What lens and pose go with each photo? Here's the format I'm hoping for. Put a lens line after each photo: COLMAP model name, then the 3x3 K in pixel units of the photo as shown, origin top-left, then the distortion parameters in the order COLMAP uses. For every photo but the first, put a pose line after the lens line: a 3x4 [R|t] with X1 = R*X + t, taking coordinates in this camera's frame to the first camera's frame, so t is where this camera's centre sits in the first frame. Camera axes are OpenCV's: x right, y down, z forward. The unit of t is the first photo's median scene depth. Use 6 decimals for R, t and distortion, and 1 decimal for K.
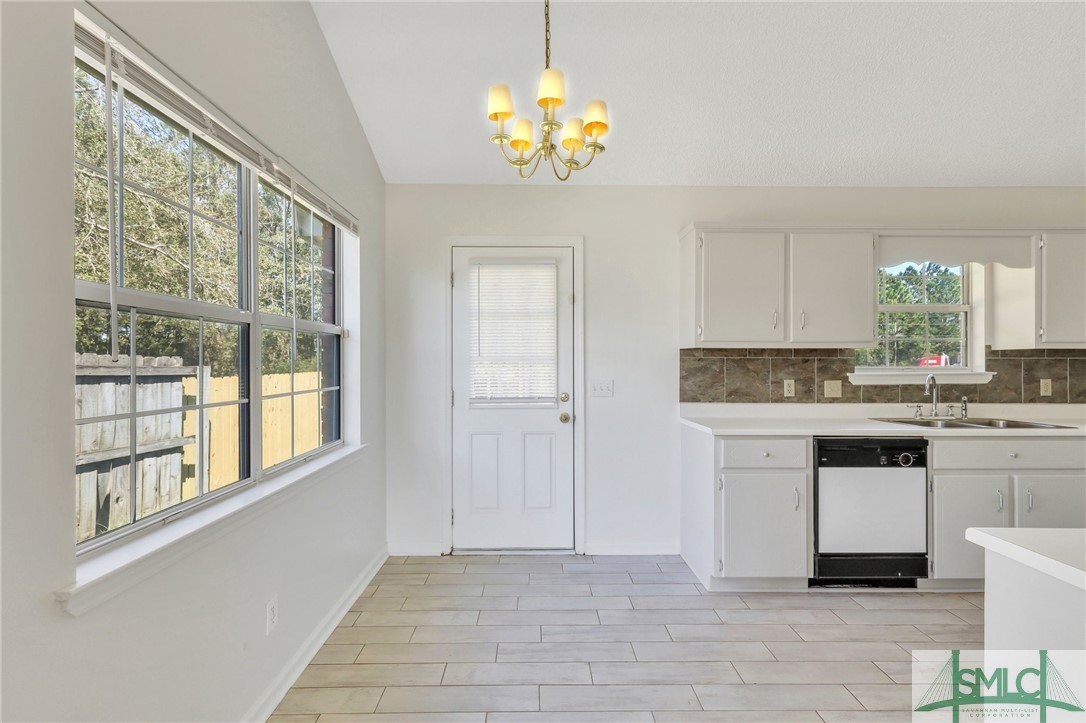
lens RADIAL K [[507.8, 0, 539.2], [0, 507.8, 365.0], [0, 0, 1]] dist [0.004758, 0.000832]
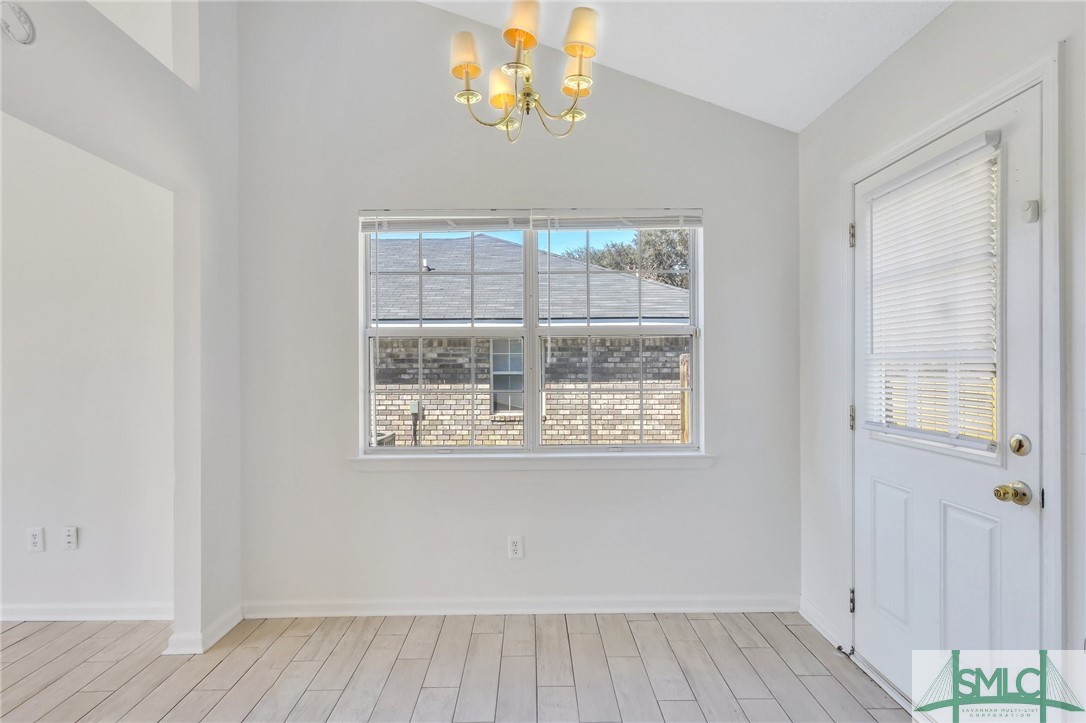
lens RADIAL K [[507.8, 0, 539.4], [0, 507.8, 364.3], [0, 0, 1]] dist [0.004758, 0.000832]
pose [[-0.002746, -0.001503, -0.999995, 0.485304], [-0.000322, 0.999999, -0.001502, -0.002750], [0.999996, 0.000318, -0.002747, 0.603069]]
